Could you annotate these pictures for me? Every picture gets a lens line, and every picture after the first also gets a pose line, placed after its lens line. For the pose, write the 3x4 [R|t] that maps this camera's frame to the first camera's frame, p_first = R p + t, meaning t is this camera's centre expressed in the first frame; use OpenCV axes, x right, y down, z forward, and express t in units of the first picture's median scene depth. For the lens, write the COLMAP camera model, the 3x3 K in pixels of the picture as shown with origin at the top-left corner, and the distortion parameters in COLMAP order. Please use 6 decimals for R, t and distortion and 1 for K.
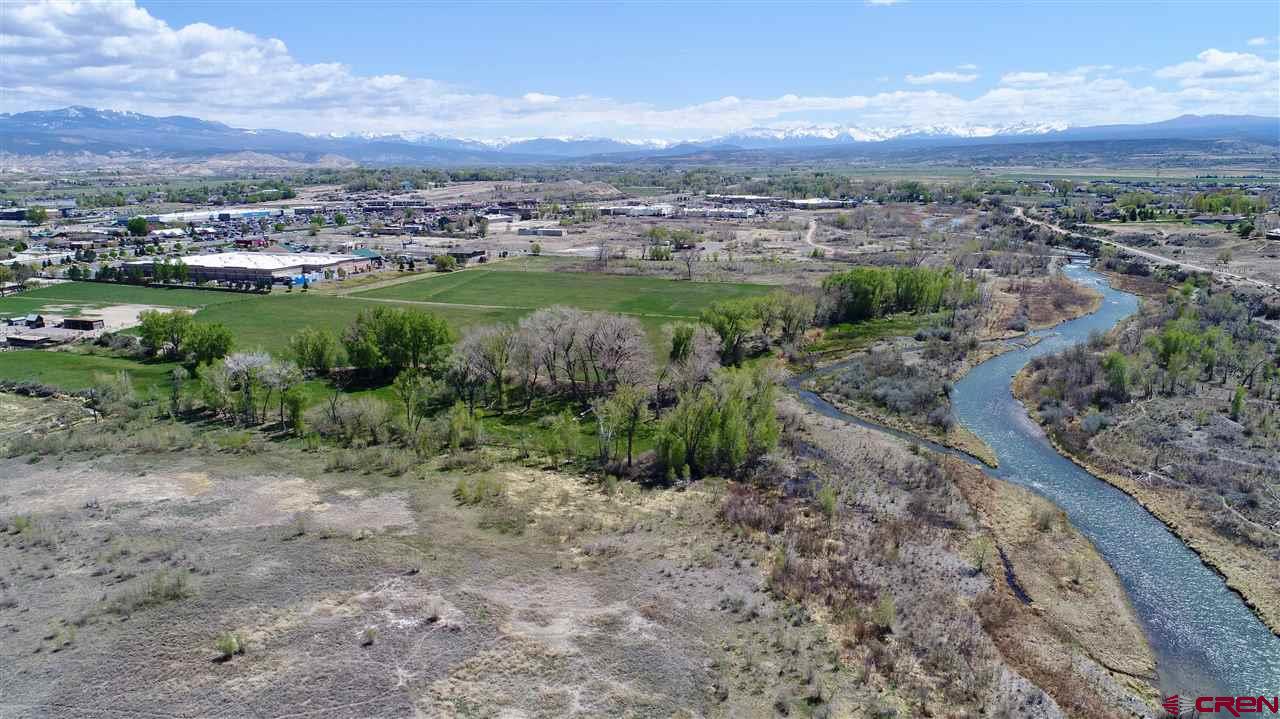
lens RADIAL K [[870.3, 0, 638.1], [0, 870.3, 364.5], [0, 0, 1]] dist [0.005724, -0.002132]
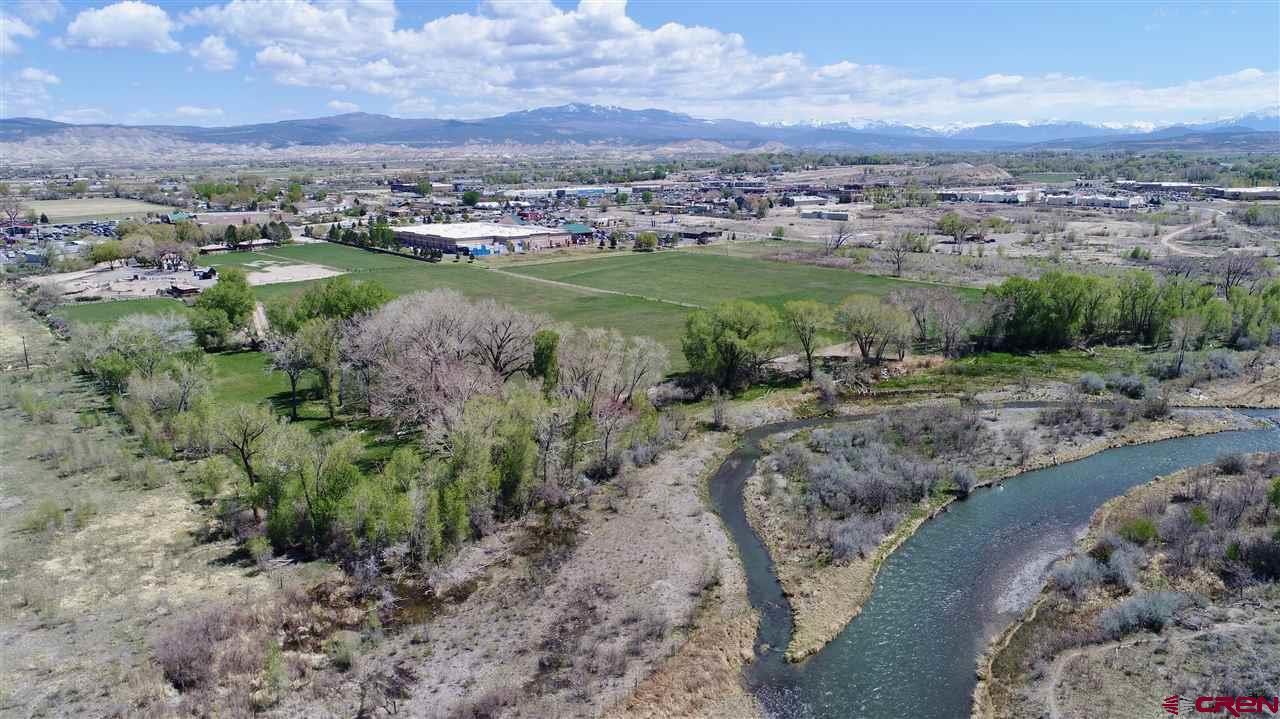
lens RADIAL K [[870.3, 0, 638.5], [0, 870.3, 353.6], [0, 0, 1]] dist [0.005724, -0.002132]
pose [[0.880341, 0.105874, -0.462374, 0.120339], [-0.105238, 0.994074, 0.027254, -0.014186], [0.462520, 0.024667, 0.886266, 0.111868]]
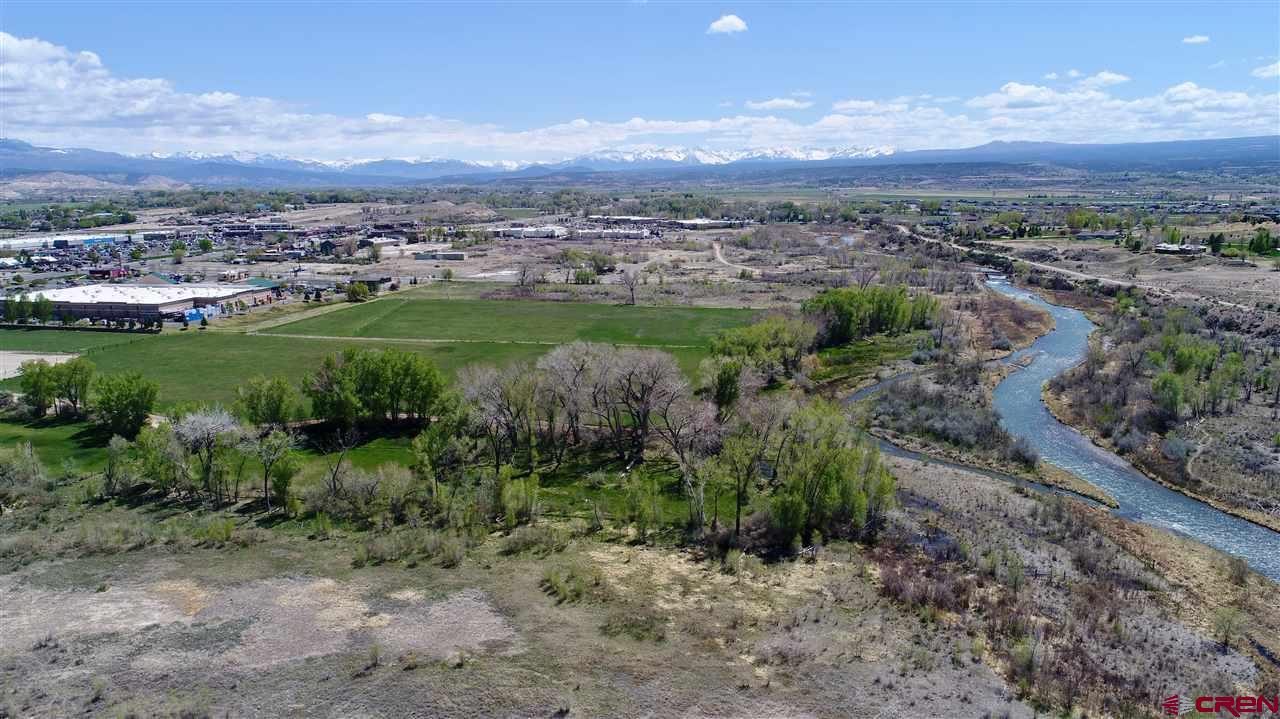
lens RADIAL K [[870.3, 0, 638.8], [0, 870.3, 359.8], [0, 0, 1]] dist [0.005724, -0.002132]
pose [[0.985556, -0.034006, 0.165899, -0.050519], [0.038819, 0.998912, -0.025857, -0.007009], [-0.164839, 0.031924, 0.985804, 0.039562]]
